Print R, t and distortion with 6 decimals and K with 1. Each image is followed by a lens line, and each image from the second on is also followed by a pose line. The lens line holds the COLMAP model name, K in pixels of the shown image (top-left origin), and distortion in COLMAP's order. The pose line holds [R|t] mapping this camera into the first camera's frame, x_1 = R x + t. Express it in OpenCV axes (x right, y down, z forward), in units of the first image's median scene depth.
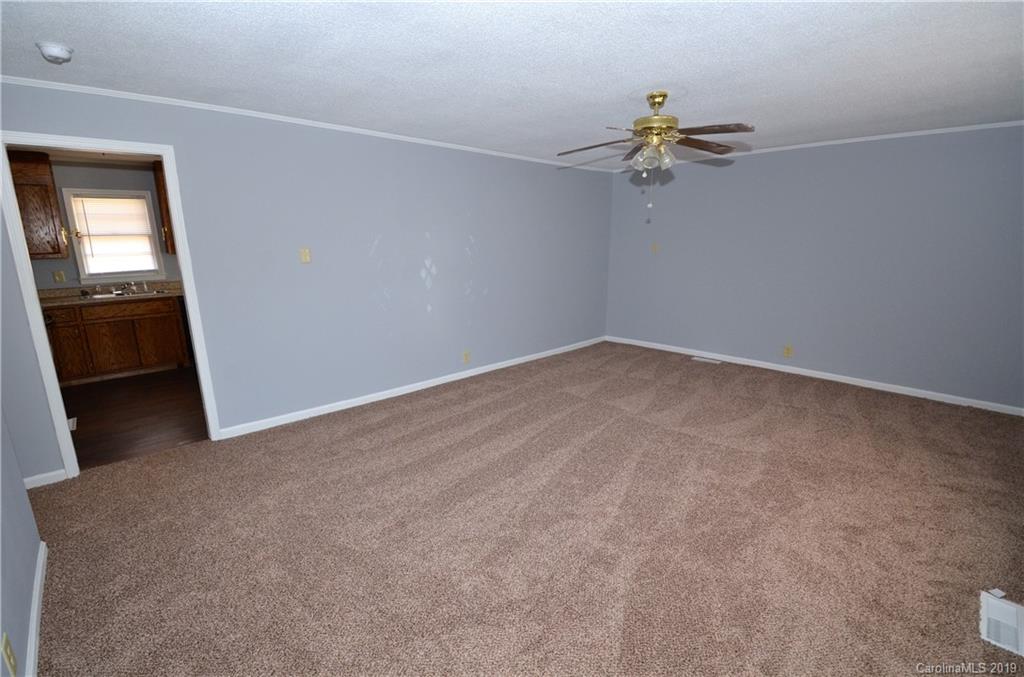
lens RADIAL K [[452.9, 0, 510.2], [0, 452.9, 350.4], [0, 0, 1]] dist [0.016995, -0.030095]
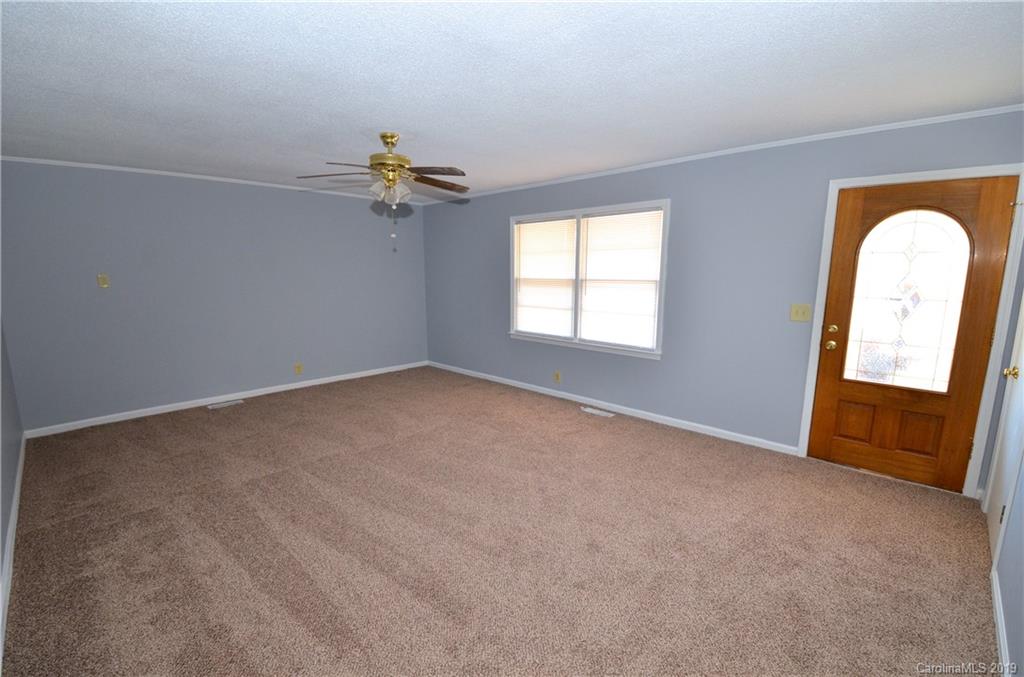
lens RADIAL K [[452.9, 0, 510.2], [0, 452.9, 350.4], [0, 0, 1]] dist [0.016995, -0.030095]
pose [[-0.051624, -0.170672, 0.983975, -0.797344], [0.236873, 0.955079, 0.178088, -0.185467], [-0.970168, 0.242271, -0.008878, 0.804348]]
